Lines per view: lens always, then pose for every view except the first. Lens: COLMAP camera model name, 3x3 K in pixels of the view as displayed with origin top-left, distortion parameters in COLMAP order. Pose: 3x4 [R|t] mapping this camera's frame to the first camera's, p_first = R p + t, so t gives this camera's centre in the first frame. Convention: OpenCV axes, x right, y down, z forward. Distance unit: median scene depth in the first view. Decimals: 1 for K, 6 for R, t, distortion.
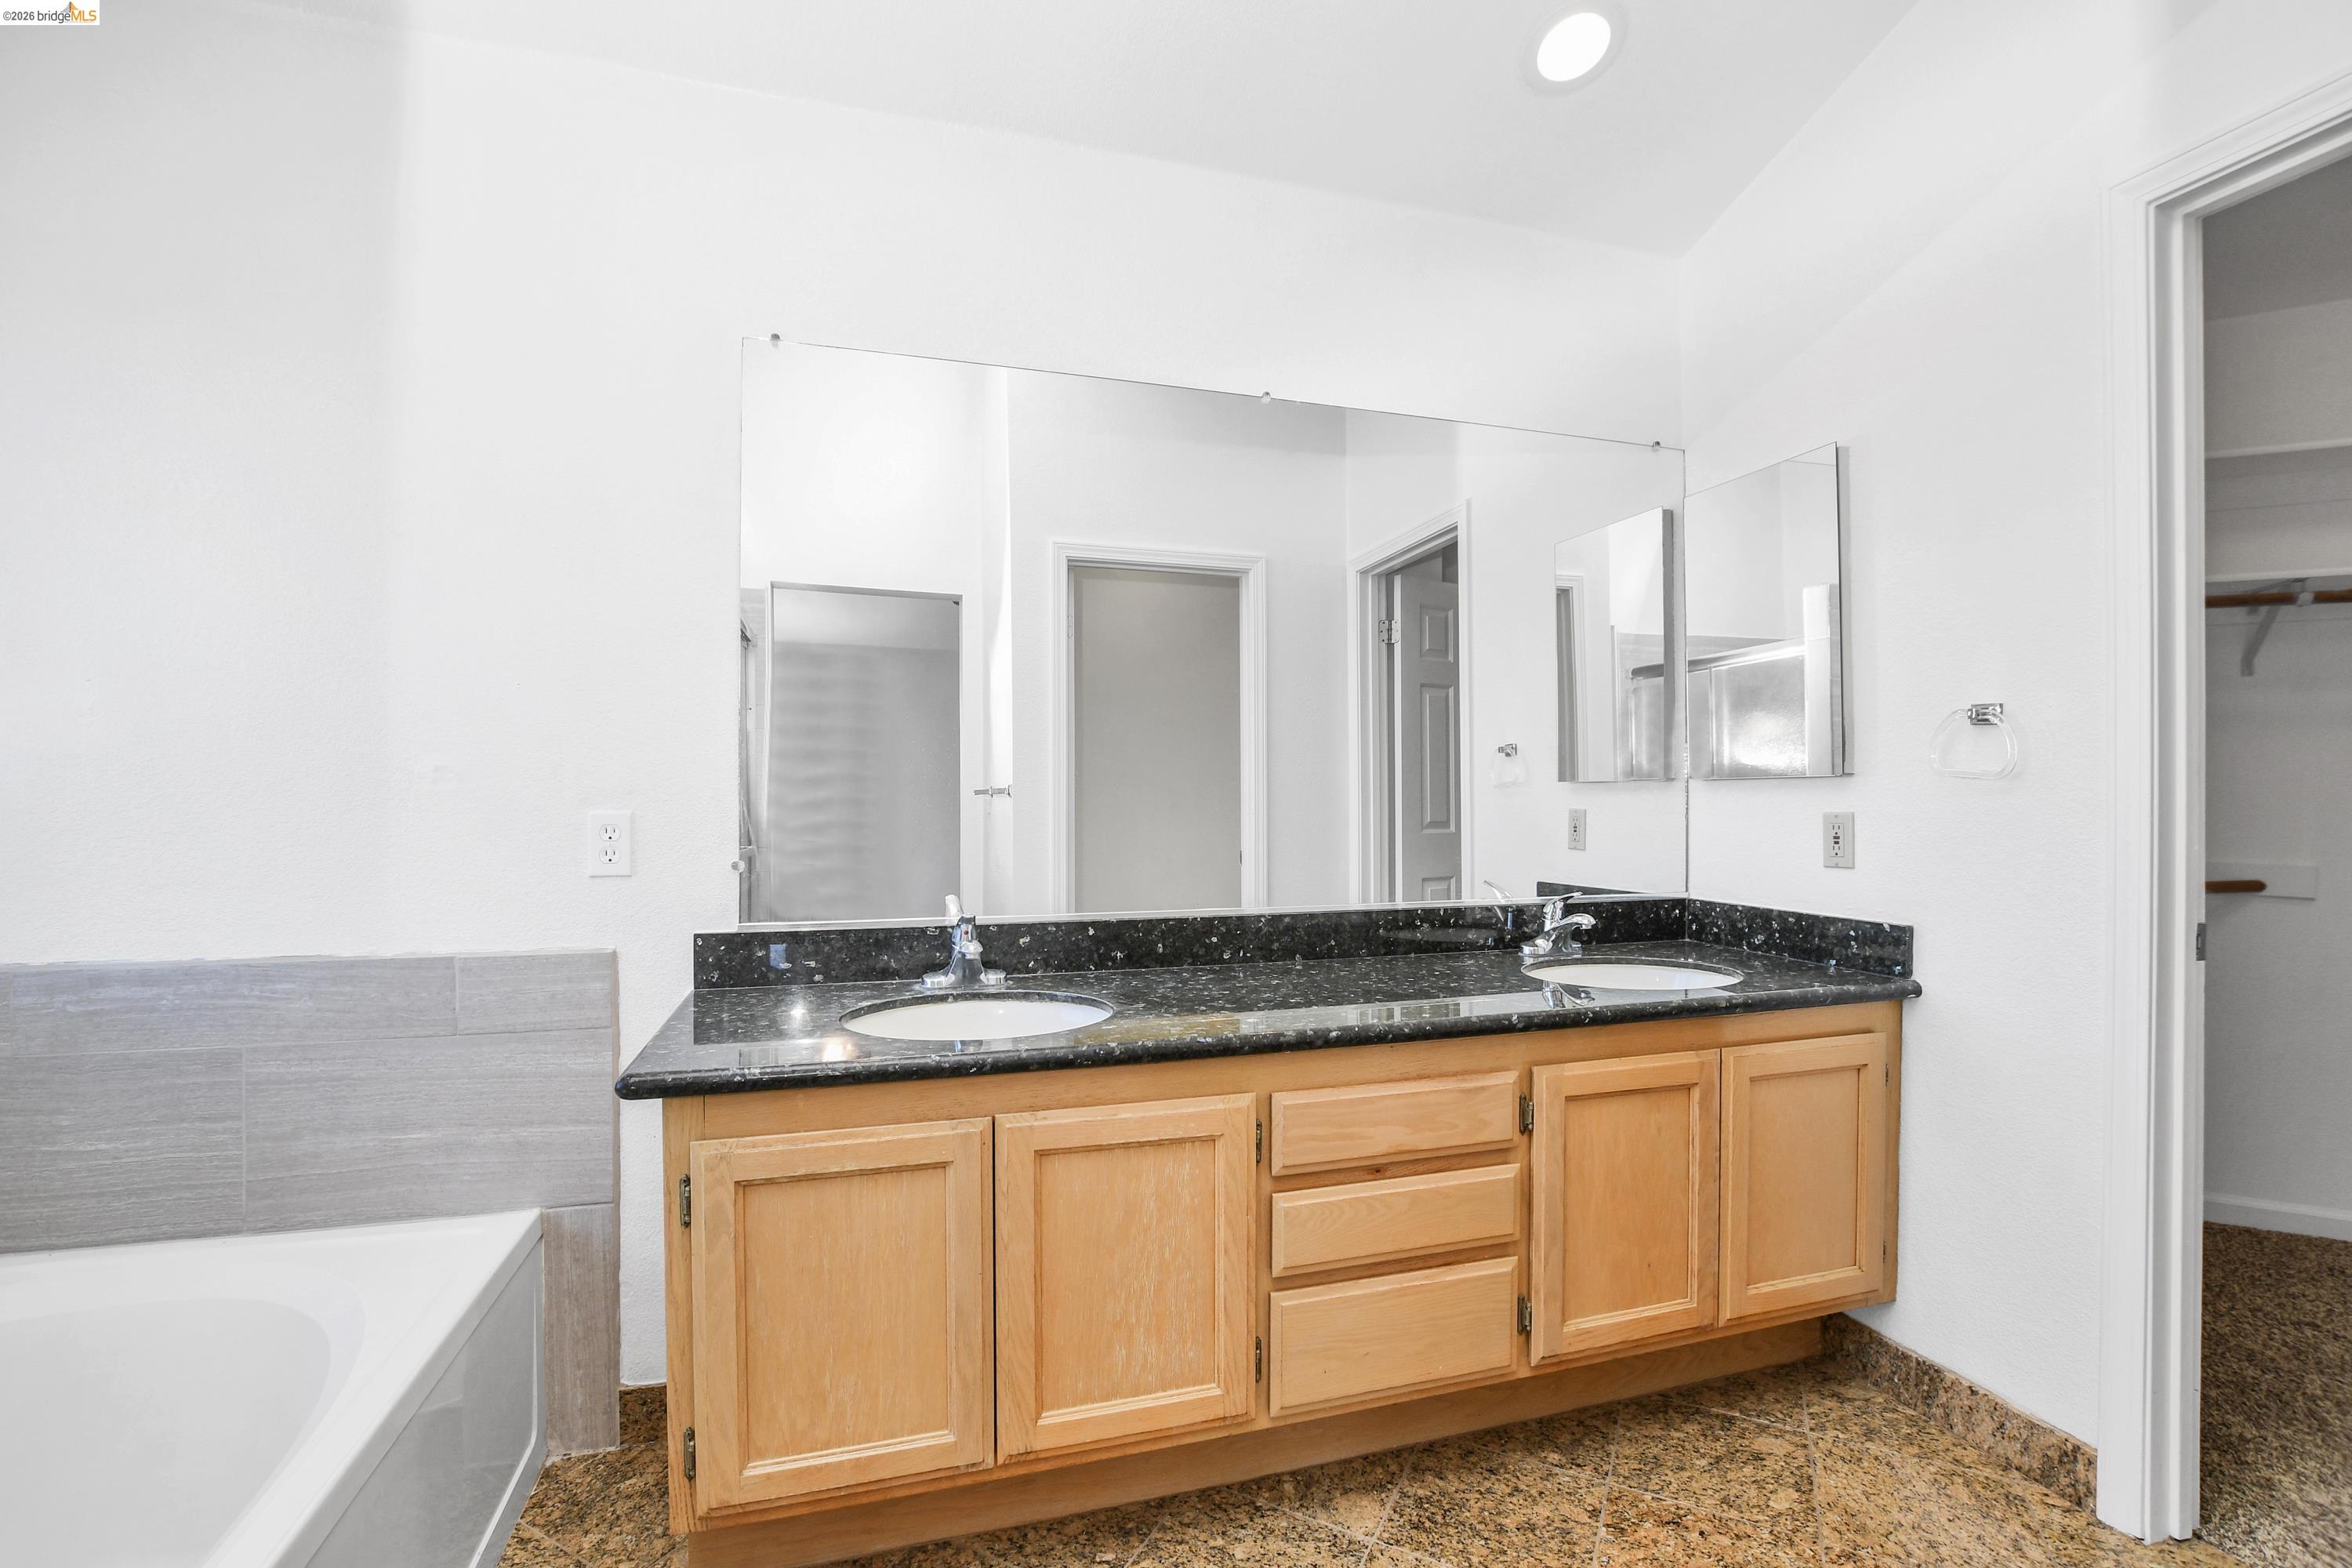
lens RADIAL K [[1035.1, 0, 1177.8], [0, 1035.1, 796.8], [0, 0, 1]] dist [-0.035571, 0.007264]
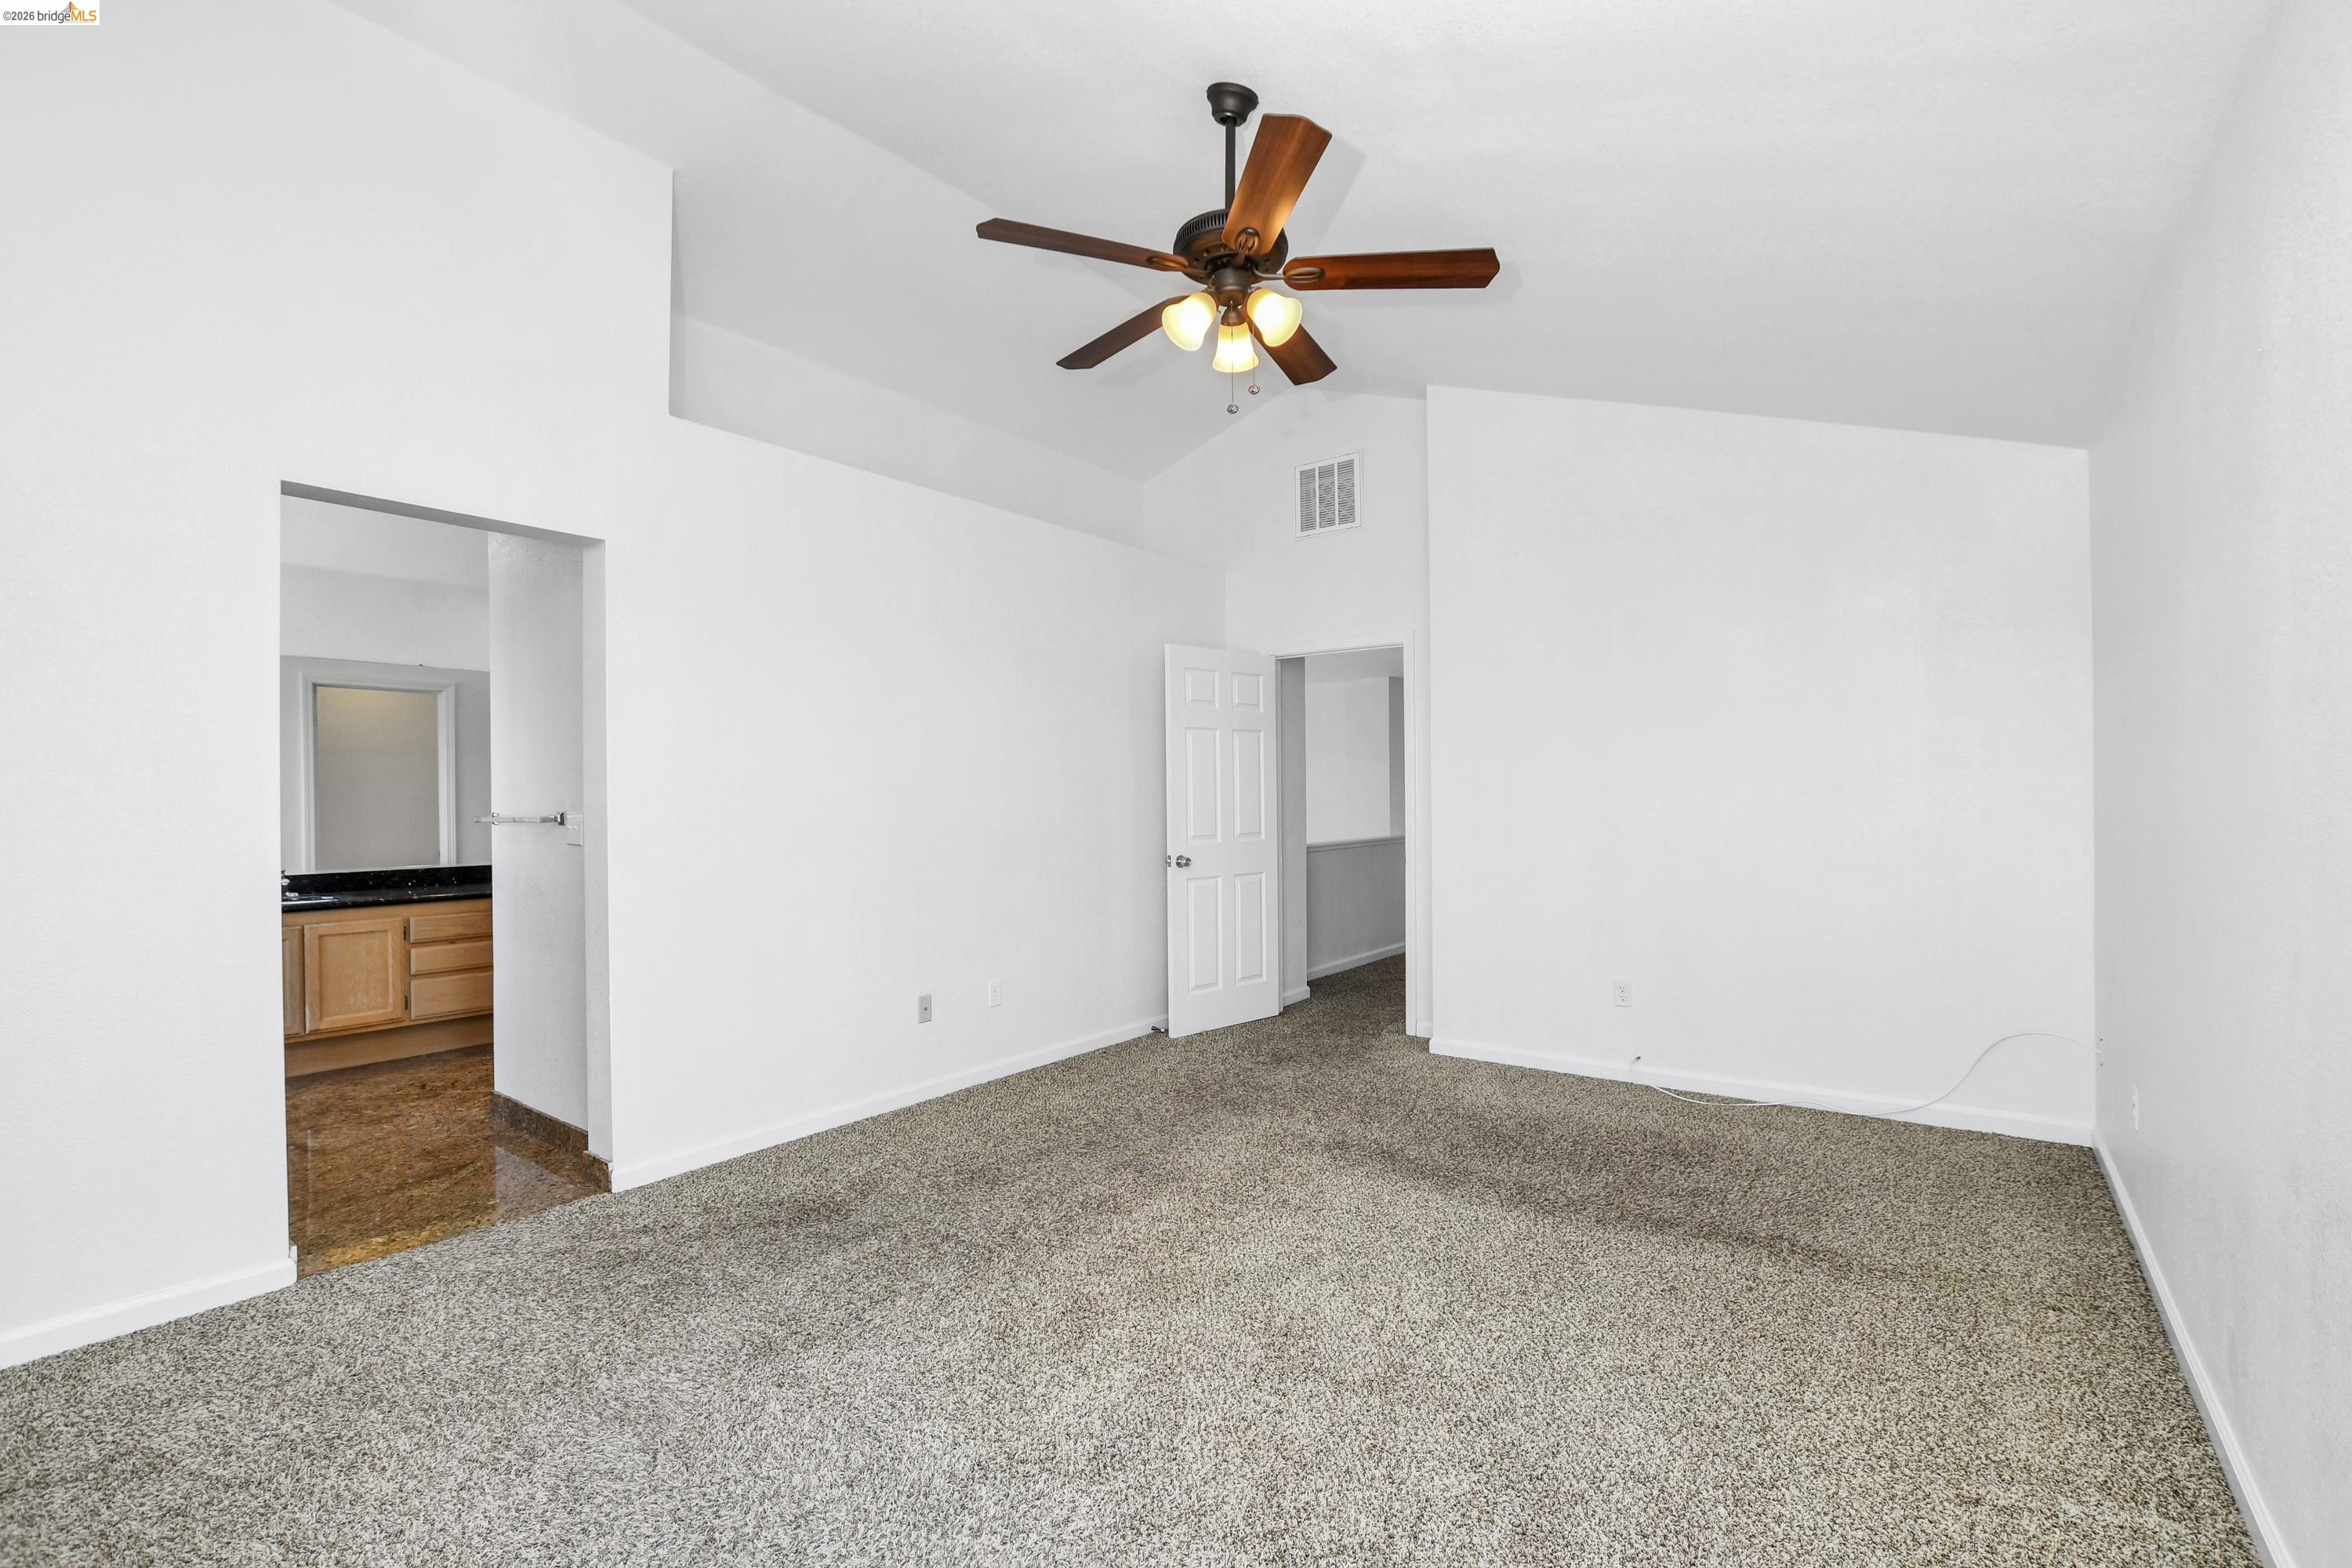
lens RADIAL K [[1035.1, 0, 1174.9], [0, 1035.1, 788.6], [0, 0, 1]] dist [-0.035571, 0.007264]
pose [[0.811923, 0.006416, 0.583730, 0.178149], [-0.005193, 0.999979, -0.003768, -0.122742], [-0.583742, 0.000028, 0.811939, -3.019198]]
